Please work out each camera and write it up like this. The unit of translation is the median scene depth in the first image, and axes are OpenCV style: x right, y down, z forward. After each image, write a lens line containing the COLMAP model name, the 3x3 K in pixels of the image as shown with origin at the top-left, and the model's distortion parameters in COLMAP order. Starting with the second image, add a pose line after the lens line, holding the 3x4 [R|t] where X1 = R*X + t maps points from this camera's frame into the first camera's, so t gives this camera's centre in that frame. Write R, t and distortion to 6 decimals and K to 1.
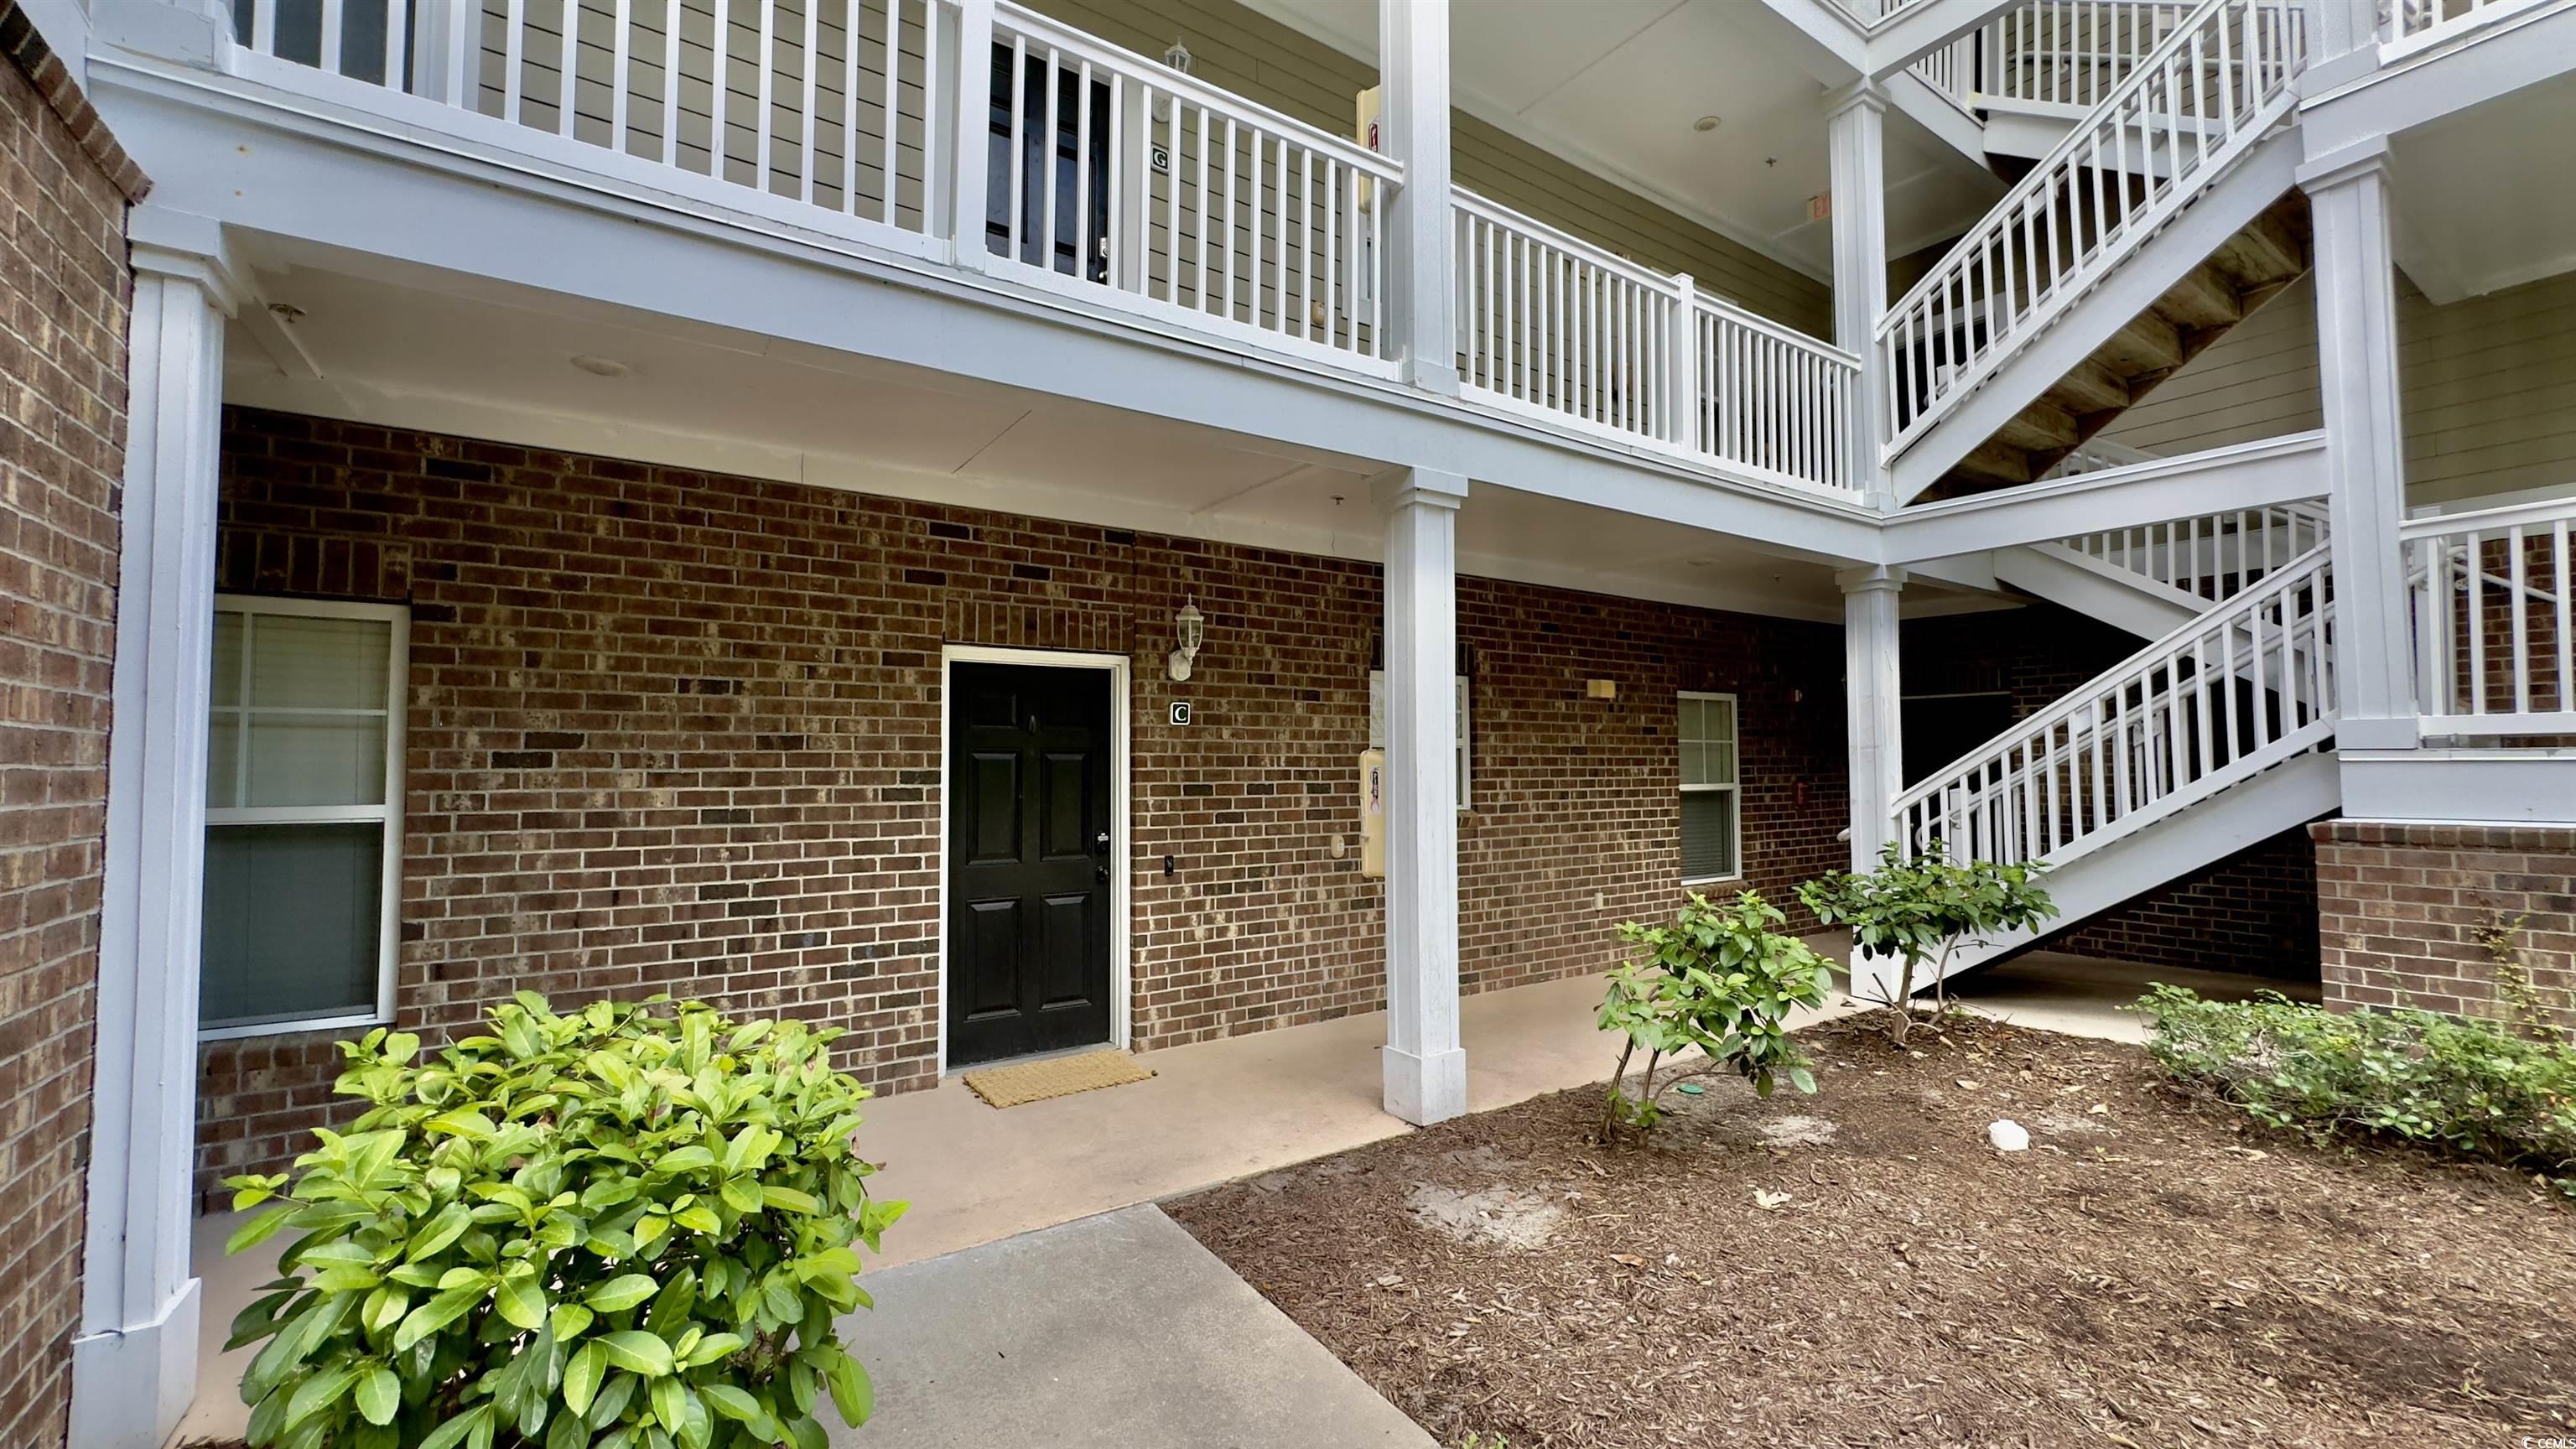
lens RADIAL K [[1031.8, 0, 1291.7], [0, 1031.8, 729.7], [0, 0, 1]] dist [0.001020, 0.000026]
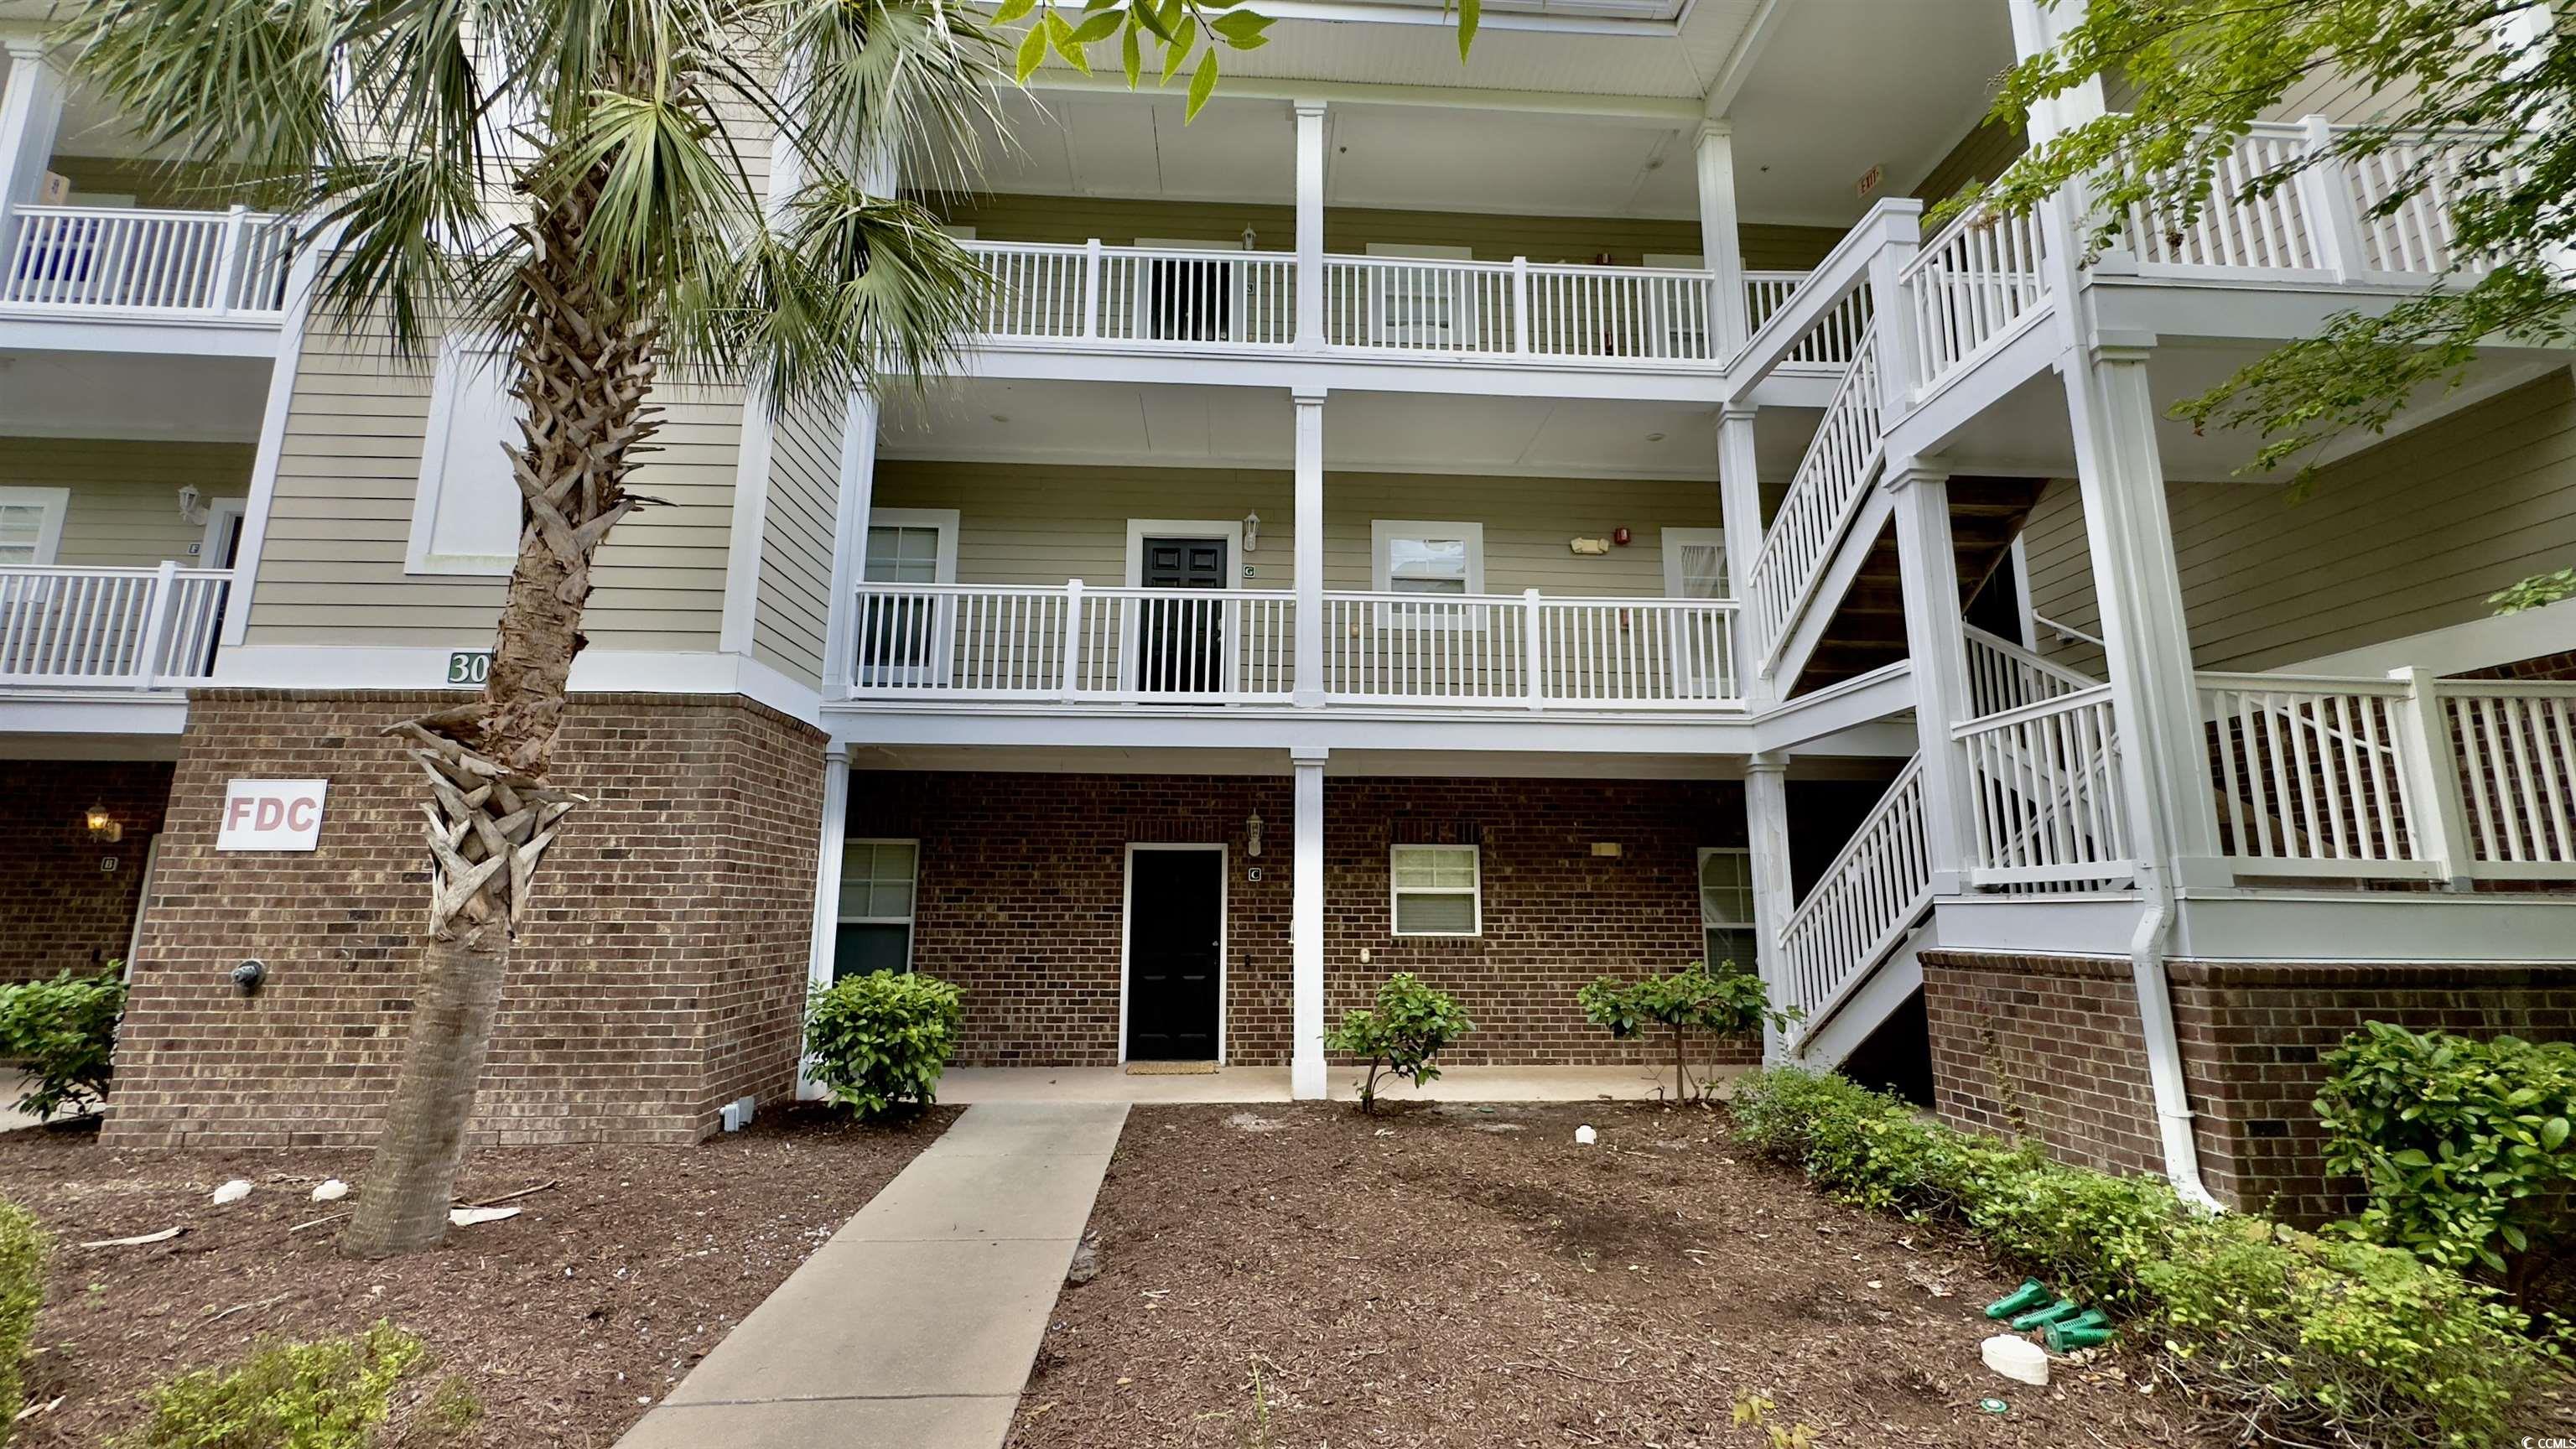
lens RADIAL K [[1031.8, 0, 1287.4], [0, 1031.8, 735.0], [0, 0, 1]] dist [0.001020, 0.000026]
pose [[0.858151, -0.079247, -0.507244, 0.960015], [0.010689, 0.990559, -0.136673, -0.011221], [0.513286, 0.111865, 0.850896, -0.573203]]
